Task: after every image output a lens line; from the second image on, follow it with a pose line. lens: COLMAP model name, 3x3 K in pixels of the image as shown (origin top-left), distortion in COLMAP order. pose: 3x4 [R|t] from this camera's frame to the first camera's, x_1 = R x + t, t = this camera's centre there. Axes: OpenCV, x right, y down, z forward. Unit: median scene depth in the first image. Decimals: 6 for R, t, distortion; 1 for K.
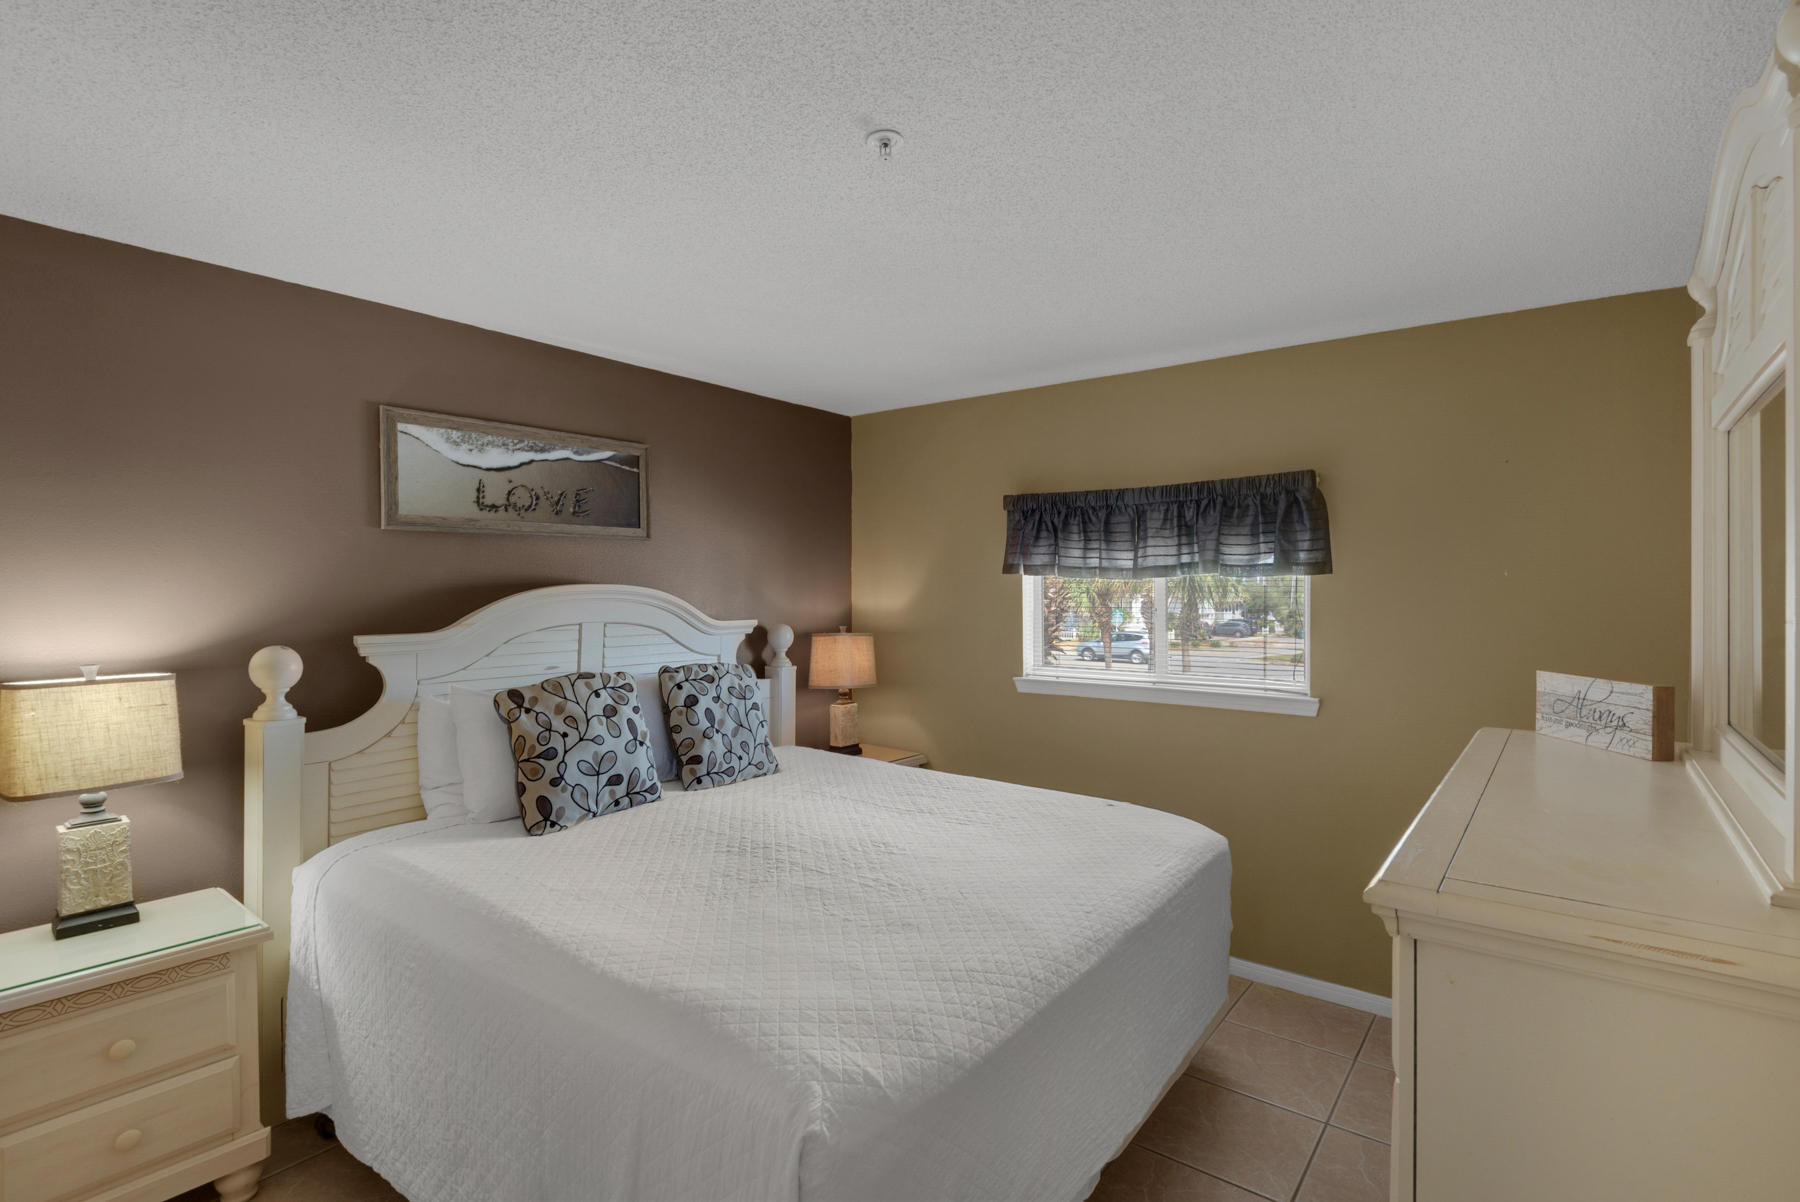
lens RADIAL K [[846.3, 0, 896.5], [0, 846.3, 601.8], [0, 0, 1]] dist [0.021497, -0.019475]
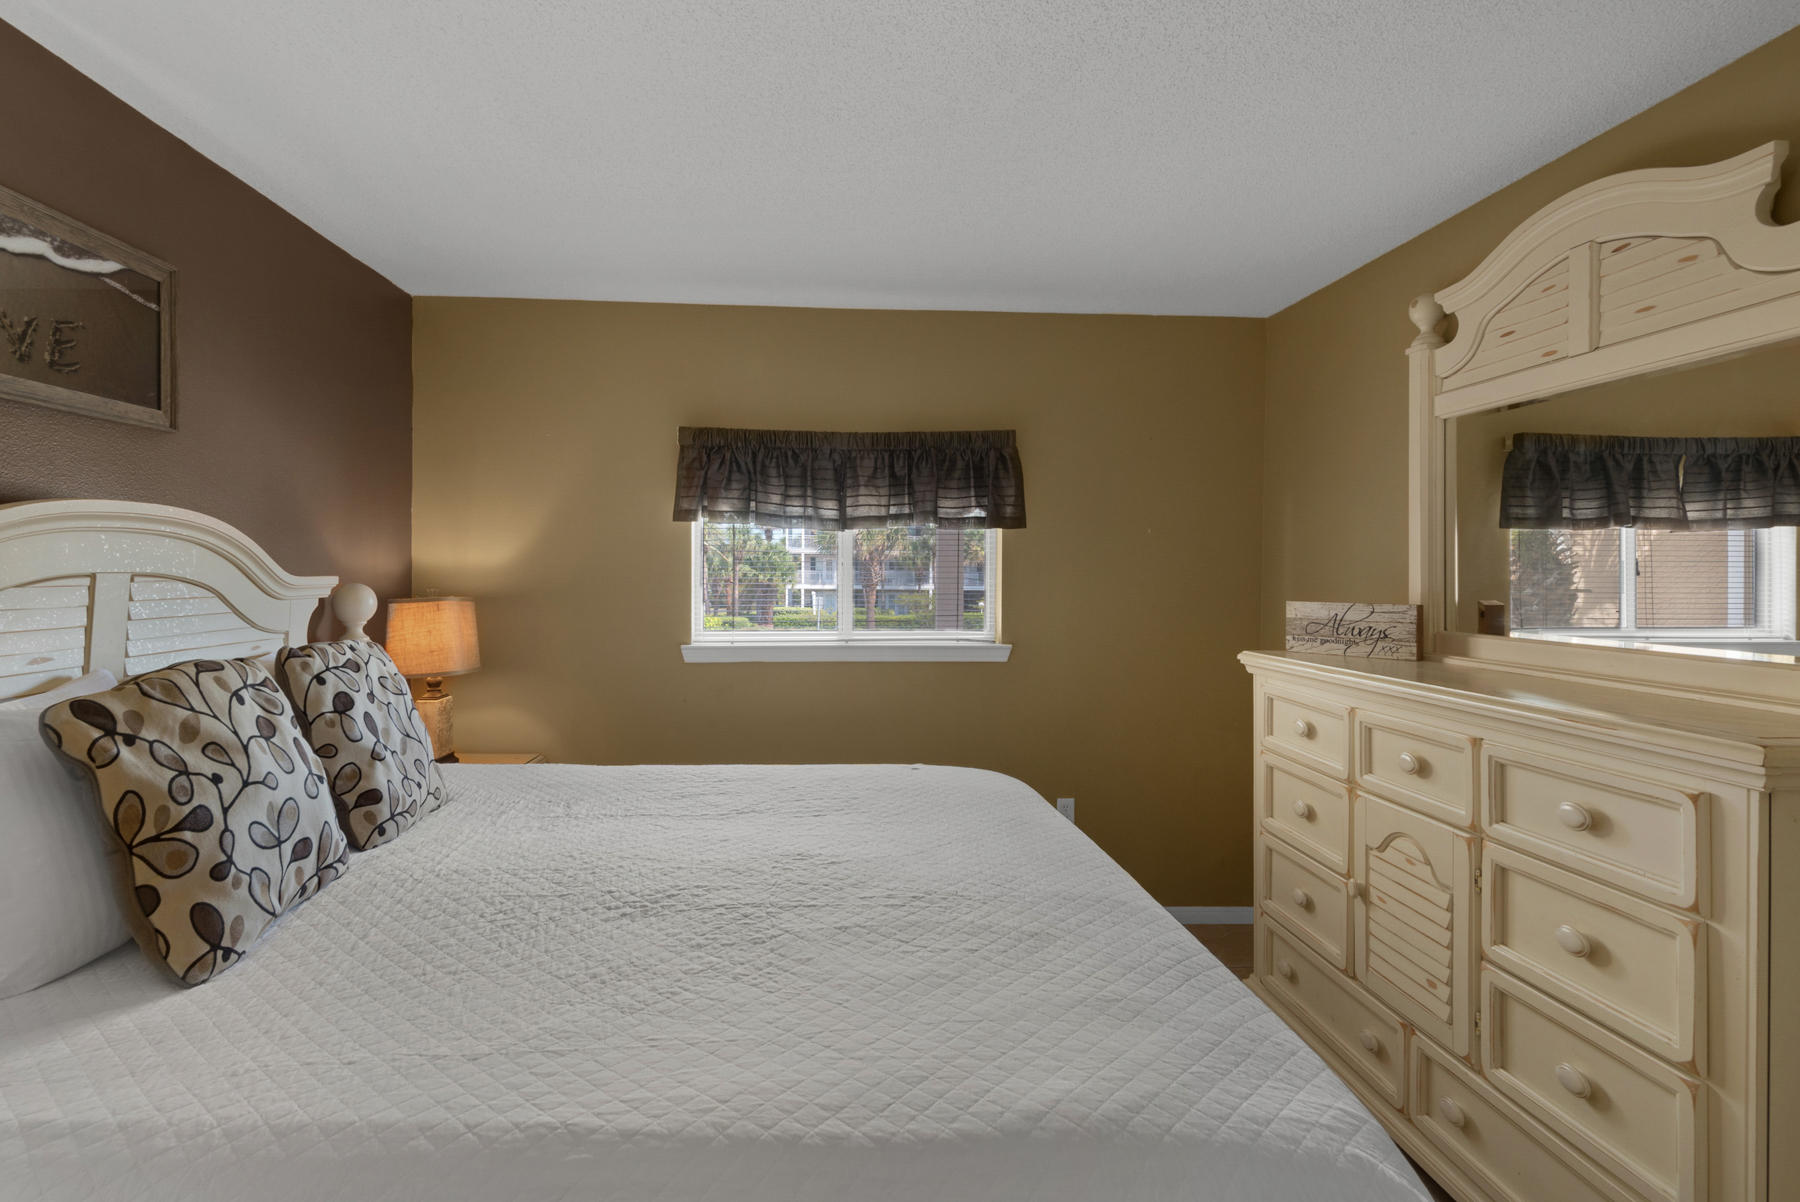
lens RADIAL K [[885.4, 0, 891.4], [0, 885.4, 572.7], [0, 0, 1]] dist [0.035407, -0.023563]
pose [[0.762531, 0.000630, 0.646952, -0.316282], [0.003583, 0.999980, -0.005197, 0.026254], [-0.646942, 0.006281, 0.762513, 0.228257]]
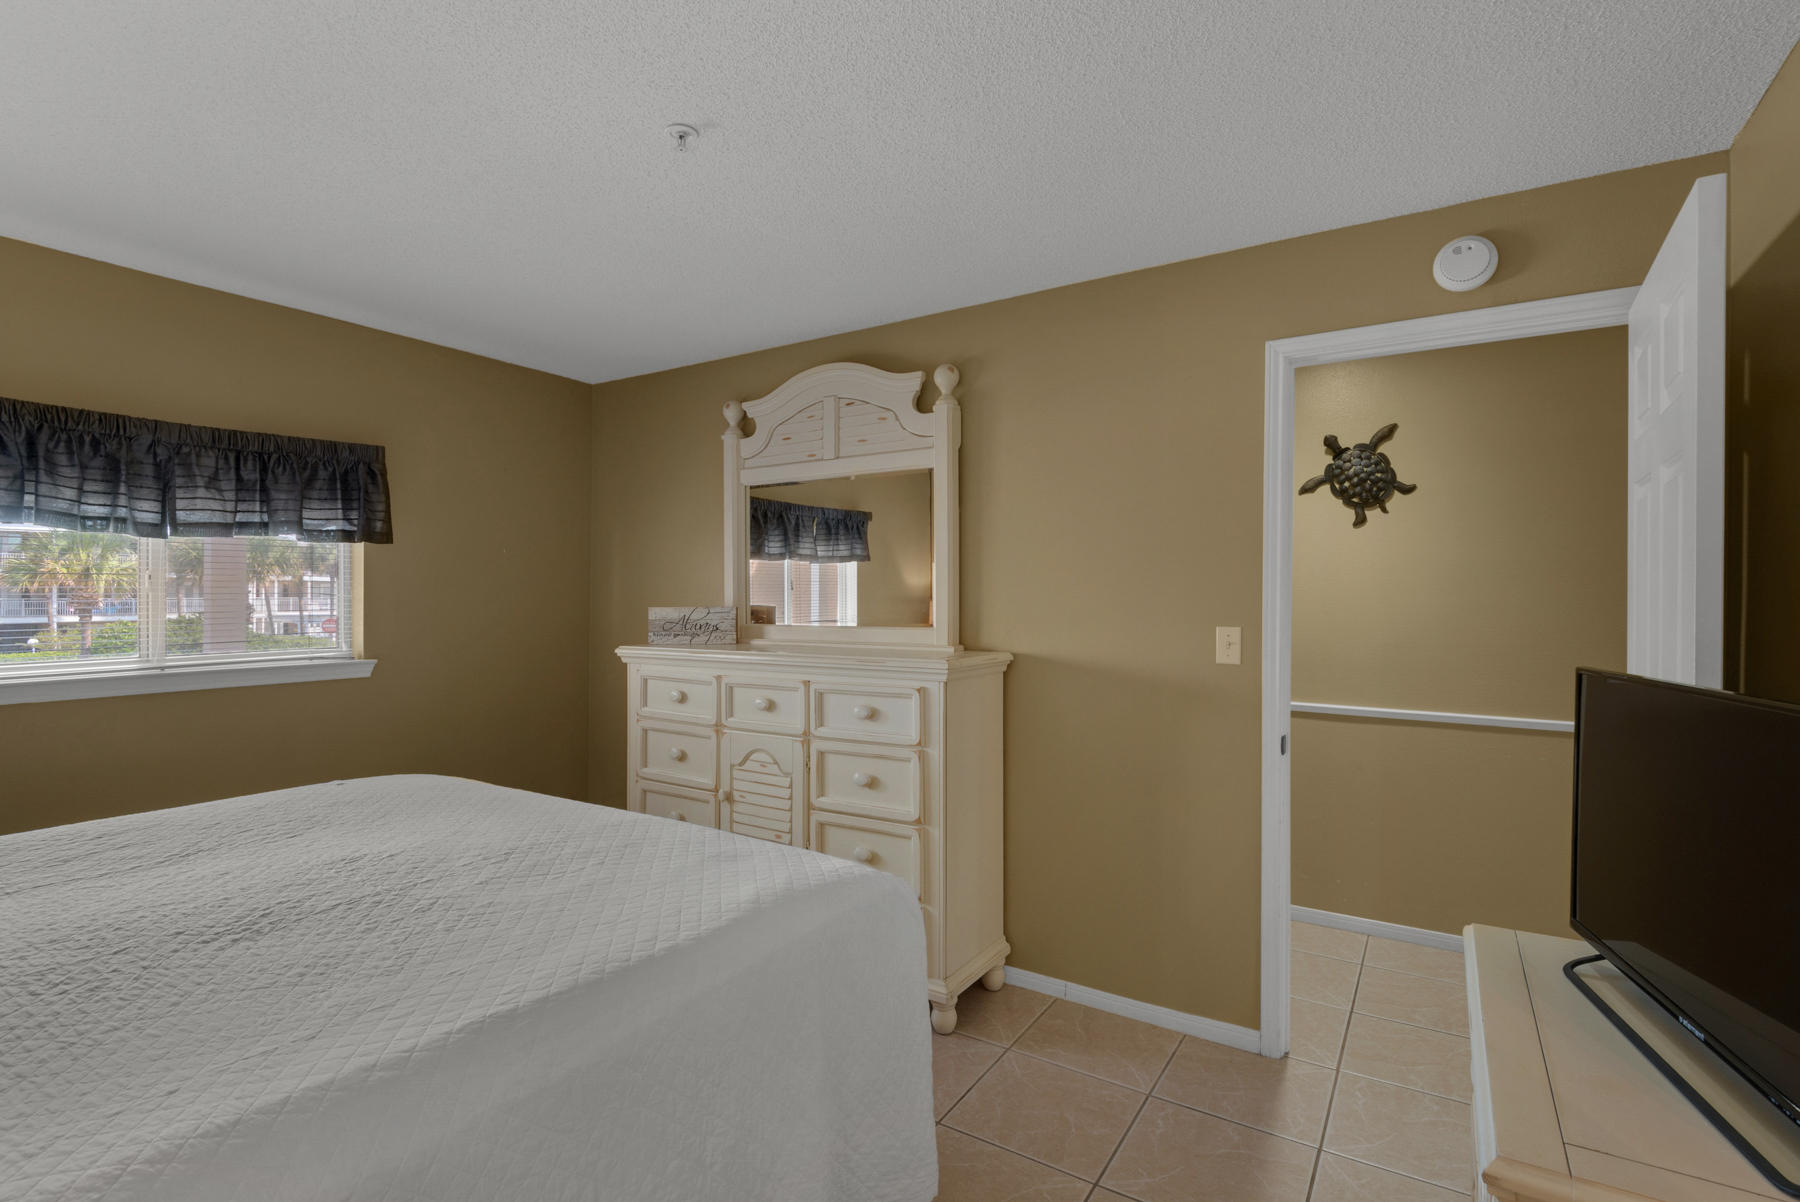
lens RADIAL K [[846.3, 0, 896.5], [0, 846.3, 601.8], [0, 0, 1]] dist [0.021497, -0.019475]
pose [[-0.075478, -0.009142, 0.997106, -0.581591], [0.013734, 0.999854, 0.010207, 0.036358], [-0.997053, 0.014465, -0.075341, 0.391771]]
